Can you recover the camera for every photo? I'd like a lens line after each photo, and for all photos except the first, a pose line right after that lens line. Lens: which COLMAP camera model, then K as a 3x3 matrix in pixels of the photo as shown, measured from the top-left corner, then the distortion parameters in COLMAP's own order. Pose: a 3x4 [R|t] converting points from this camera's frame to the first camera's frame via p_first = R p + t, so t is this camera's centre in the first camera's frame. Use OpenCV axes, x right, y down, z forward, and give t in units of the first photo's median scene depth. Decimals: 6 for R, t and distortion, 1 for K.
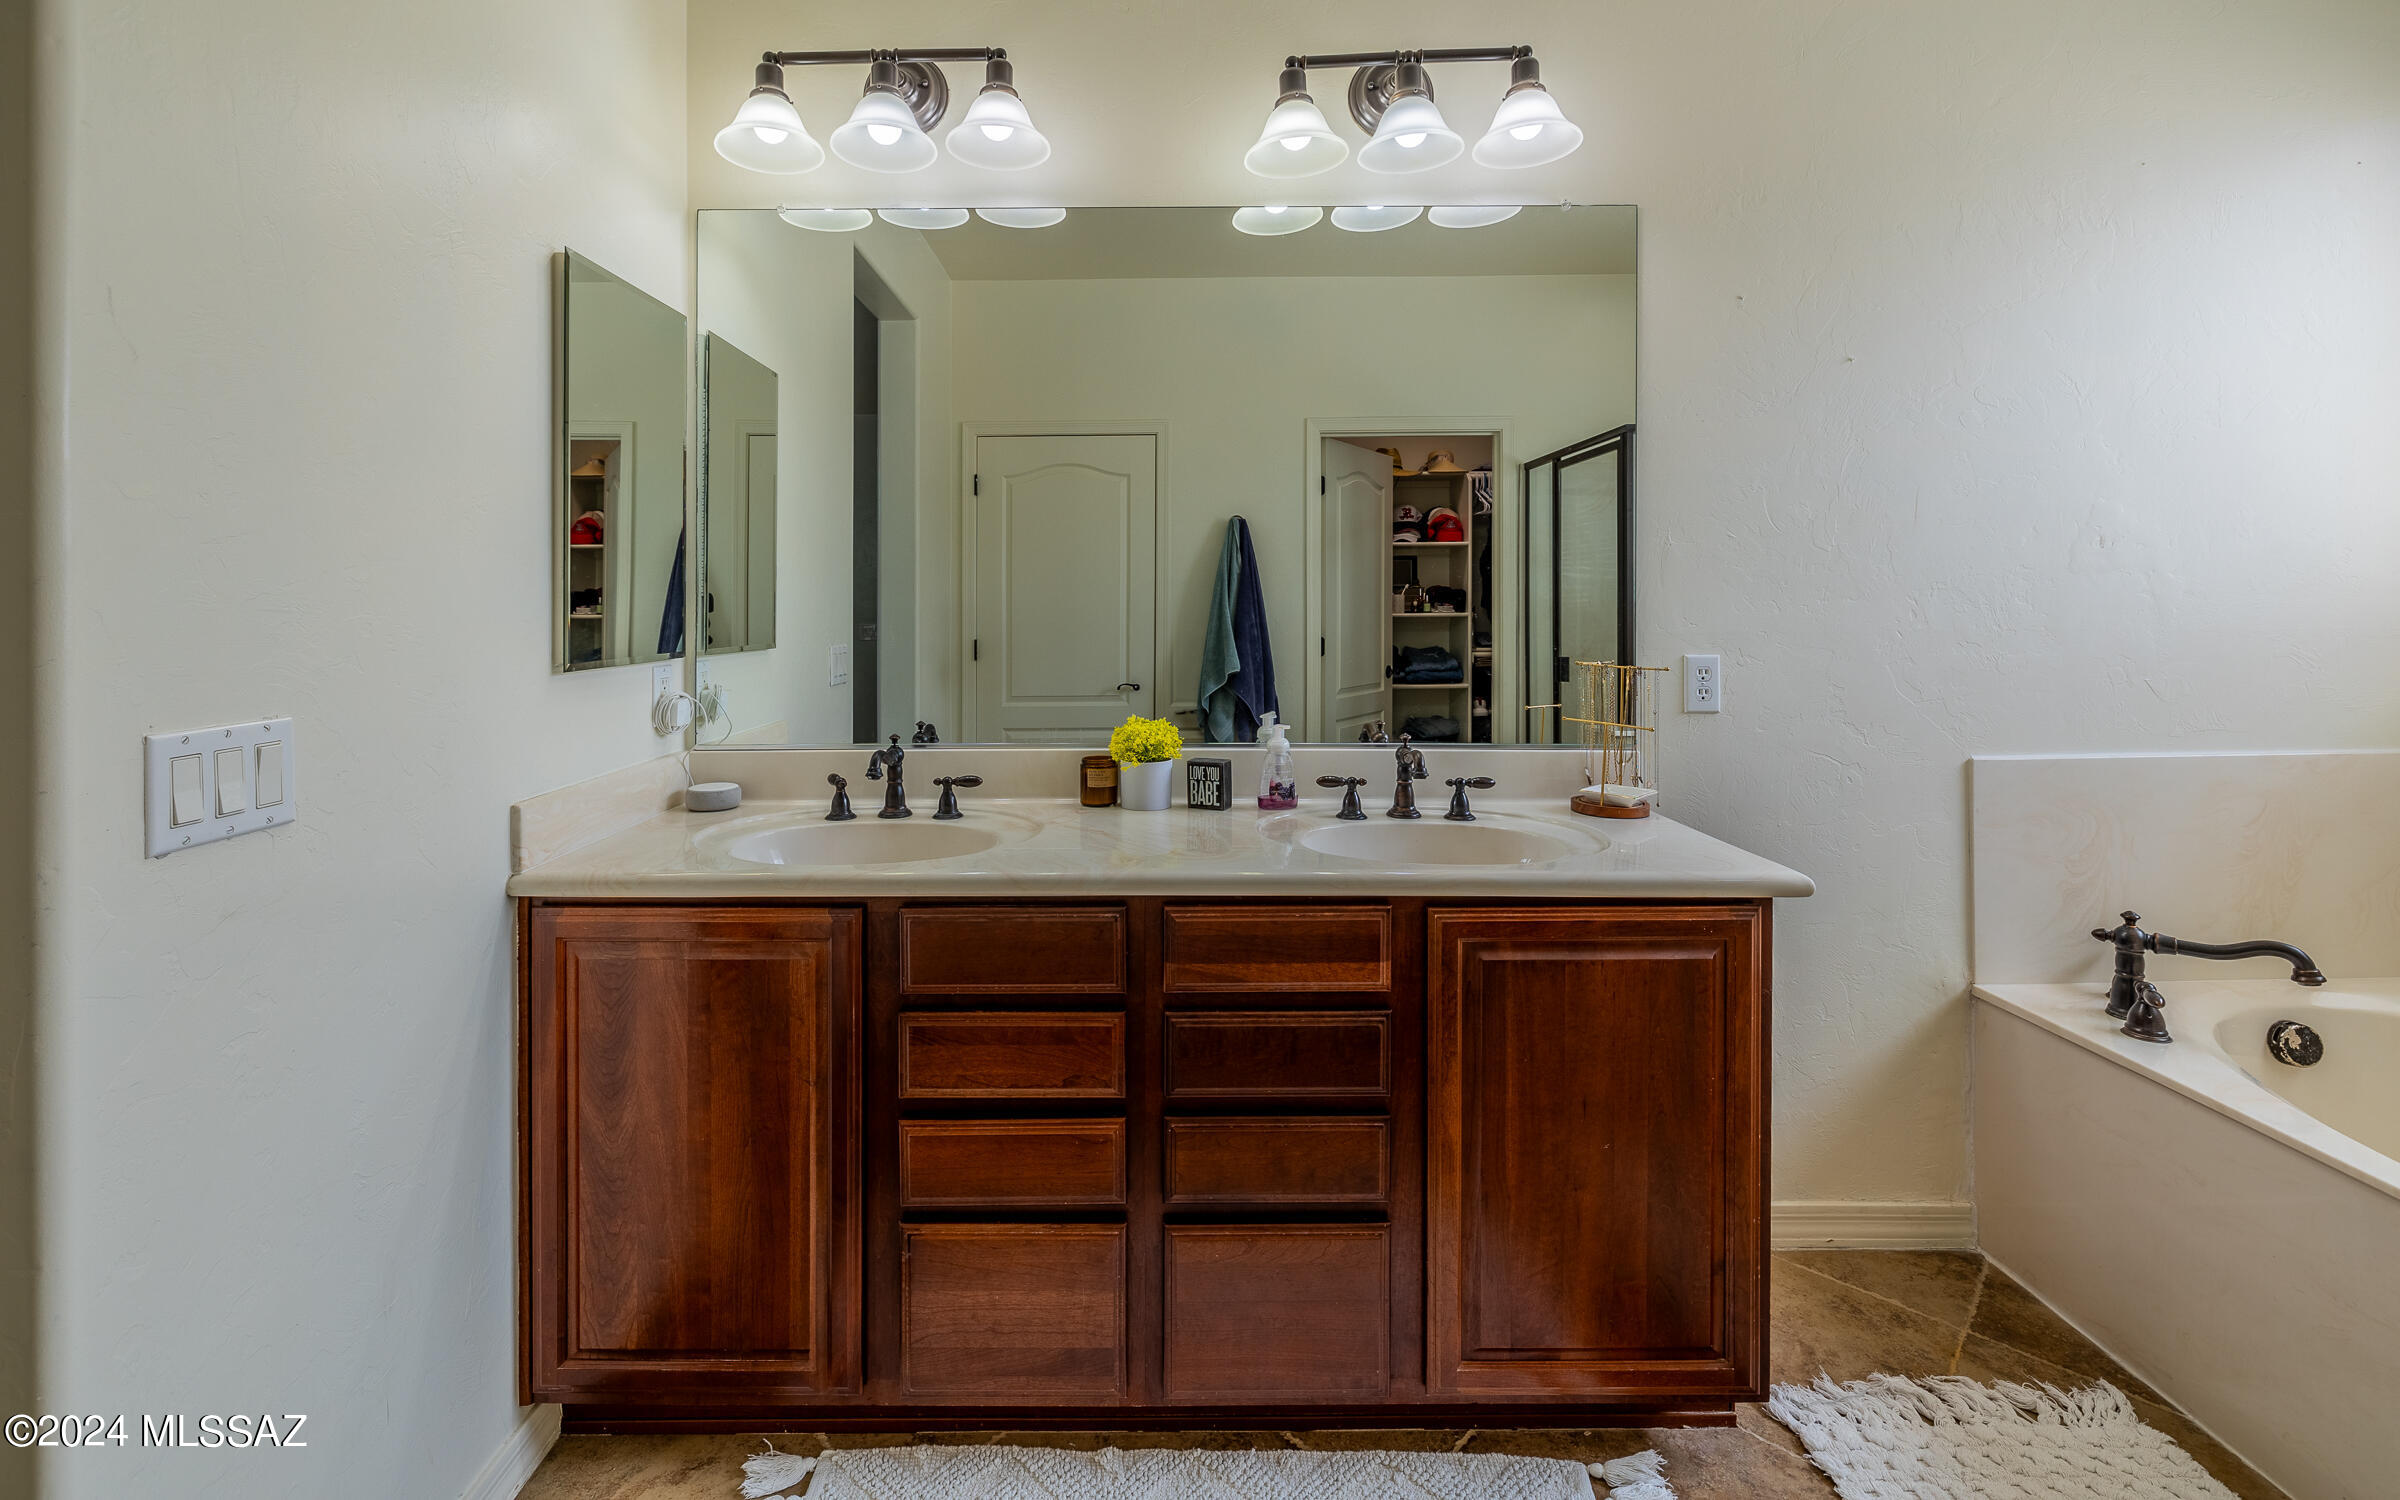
lens RADIAL K [[1013.9, 0, 1139.2], [0, 1013.9, 604.0], [0, 0, 1]] dist [-0.002337, -0.000253]
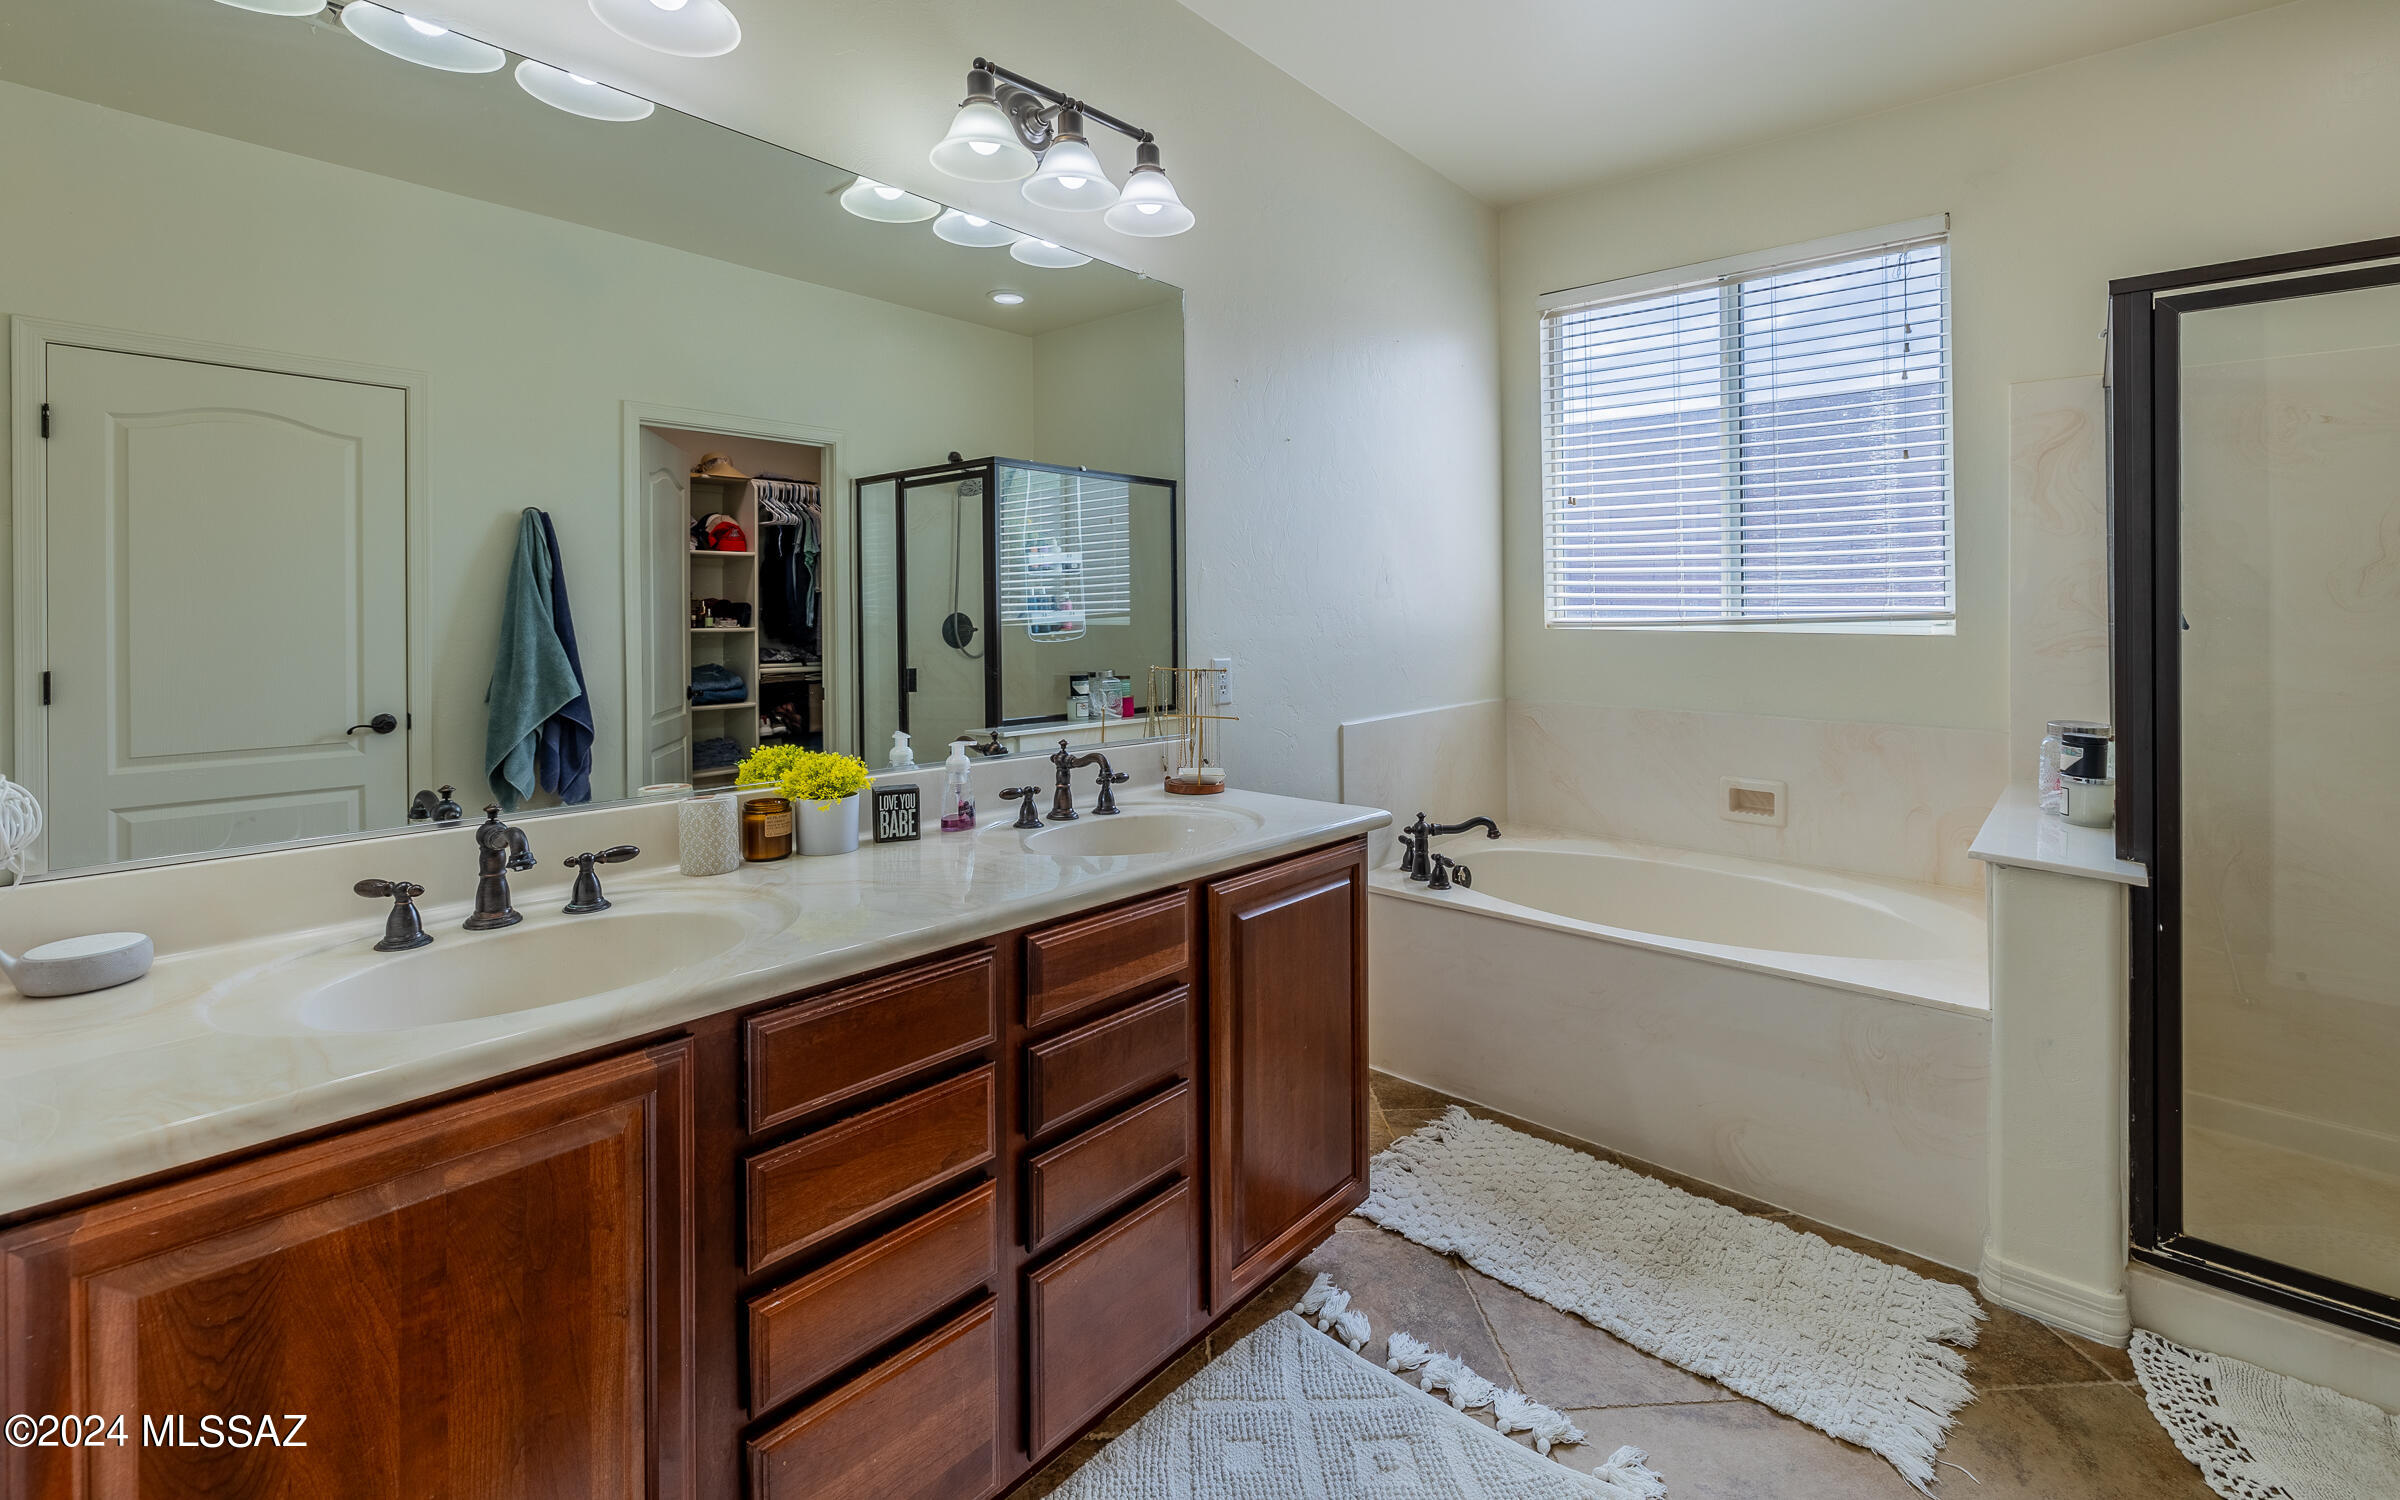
lens RADIAL K [[1013.9, 0, 1215.0], [0, 1013.9, 608.7], [0, 0, 1]] dist [-0.002337, -0.000253]
pose [[0.661749, 0.011222, 0.749642, -0.424488], [-0.003642, 0.999924, -0.011754, 0.003650], [-0.749717, 0.005048, 0.661739, 0.183133]]
